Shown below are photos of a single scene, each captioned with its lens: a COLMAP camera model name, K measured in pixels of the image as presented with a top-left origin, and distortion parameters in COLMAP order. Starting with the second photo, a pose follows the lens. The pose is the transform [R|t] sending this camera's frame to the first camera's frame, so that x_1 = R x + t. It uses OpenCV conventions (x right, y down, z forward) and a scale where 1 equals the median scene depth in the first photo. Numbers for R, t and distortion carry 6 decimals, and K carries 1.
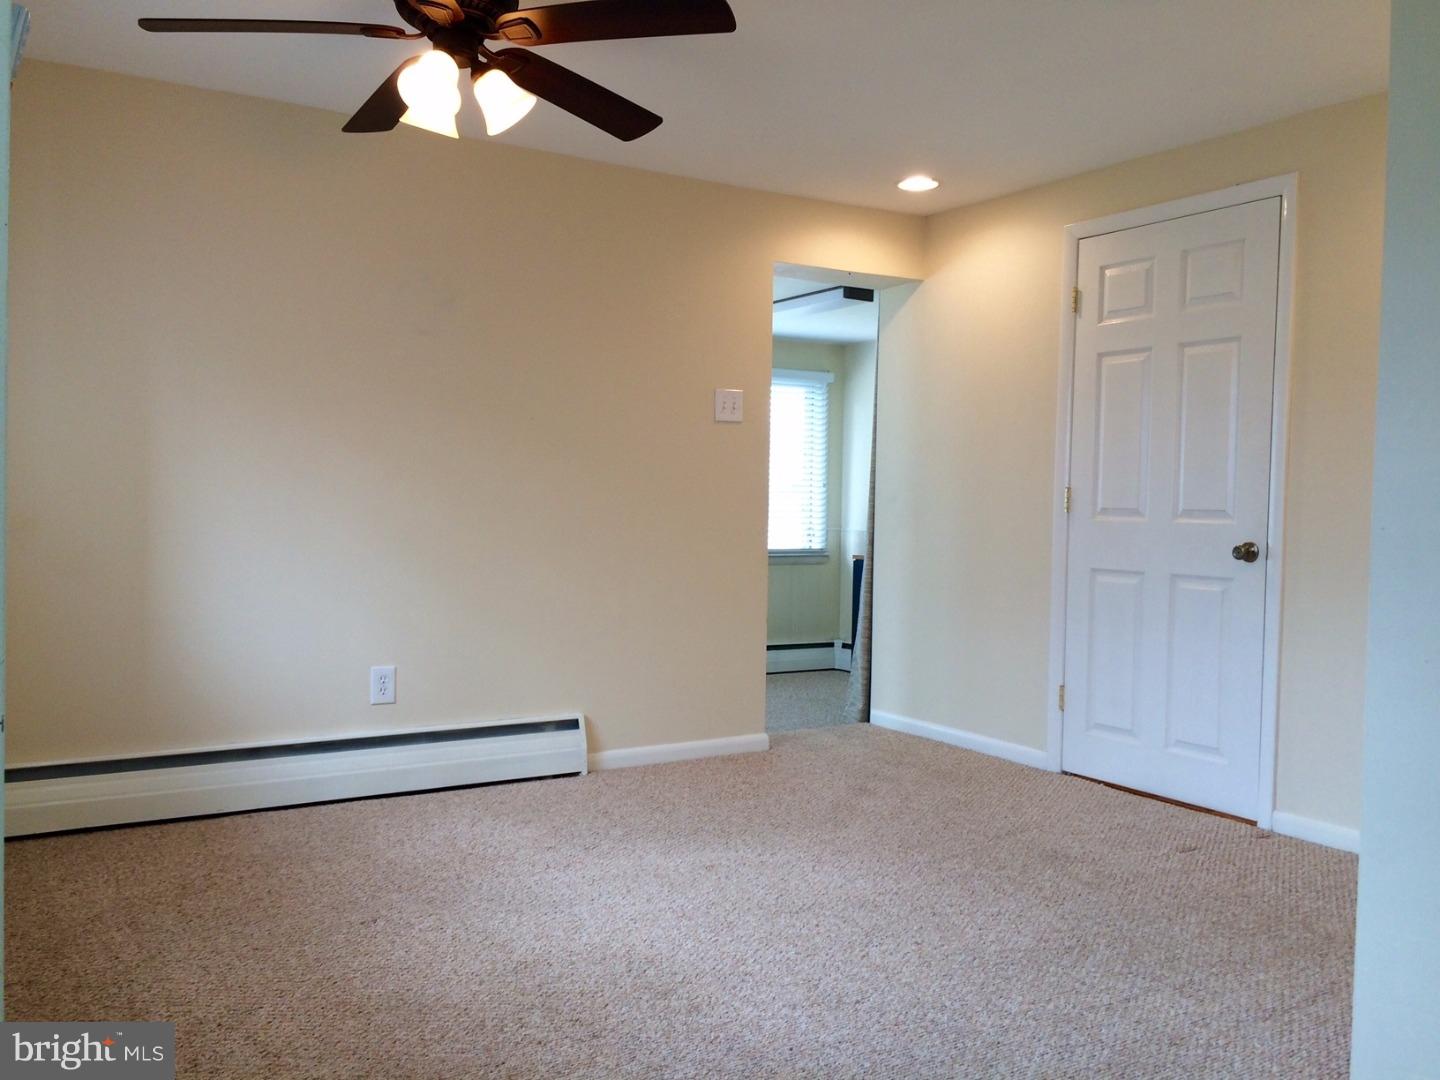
lens RADIAL K [[1238.6, 0, 714.6], [0, 1238.6, 540.2], [0, 0, 1]] dist [0.085533, -0.127824]
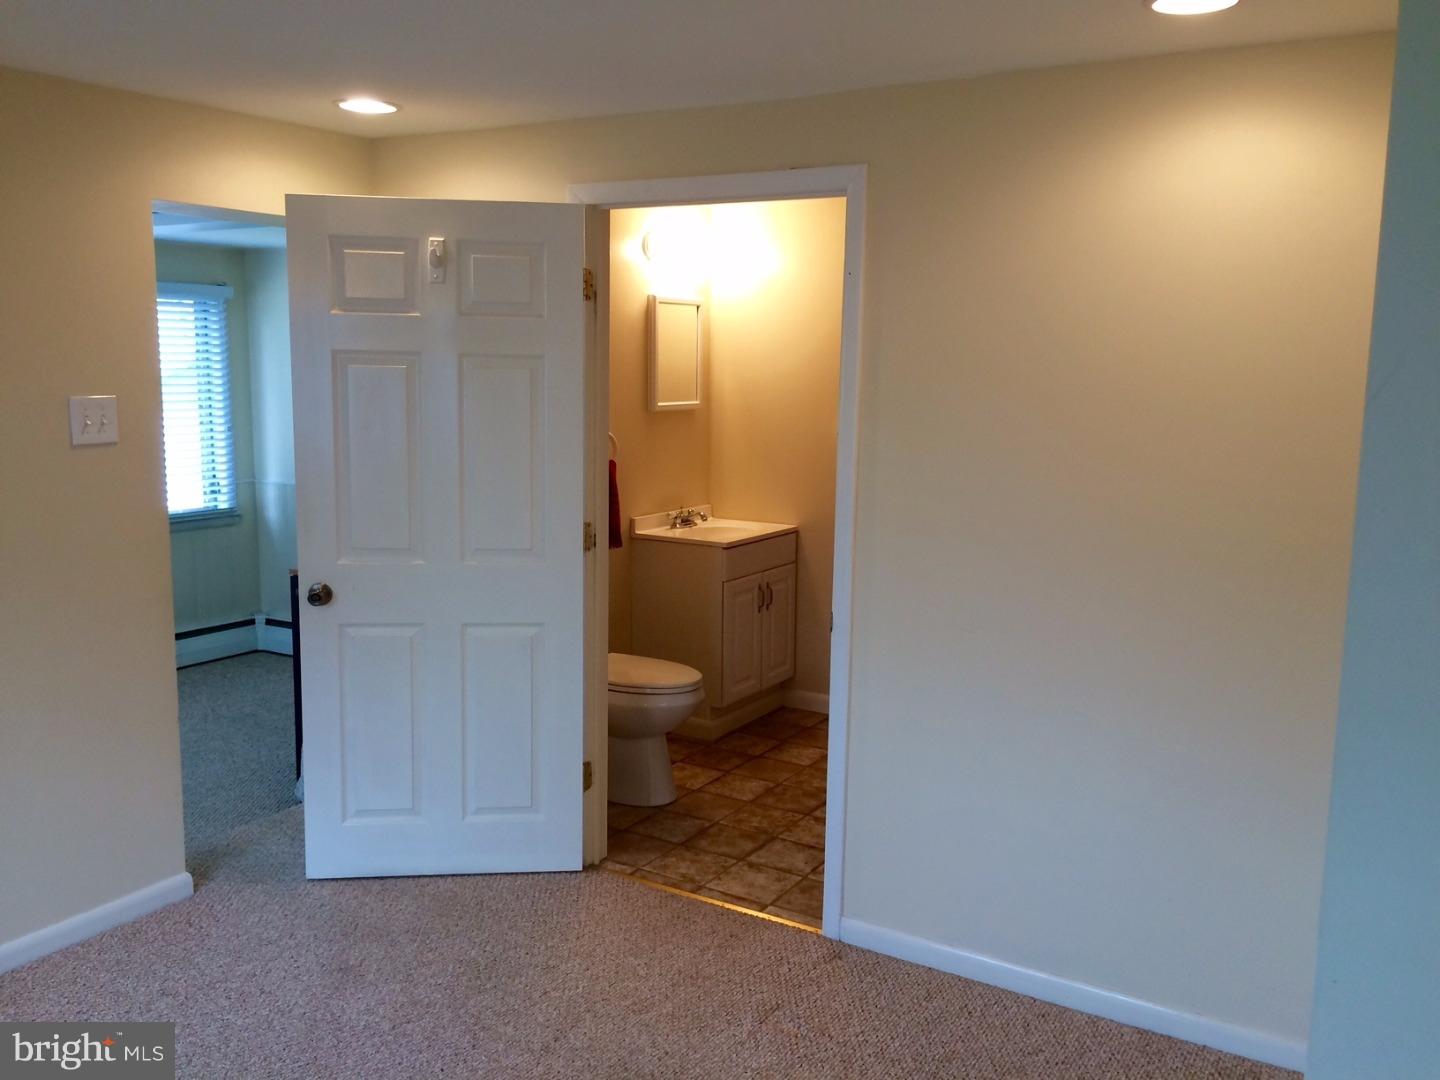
lens RADIAL K [[1238.6, 0, 714.6], [0, 1238.6, 540.2], [0, 0, 1]] dist [0.085533, -0.127824]
pose [[0.891317, -0.073674, 0.447354, 0.002167], [0.019065, 0.991926, 0.125373, -0.107507], [-0.452979, -0.103218, 0.885526, 0.218466]]
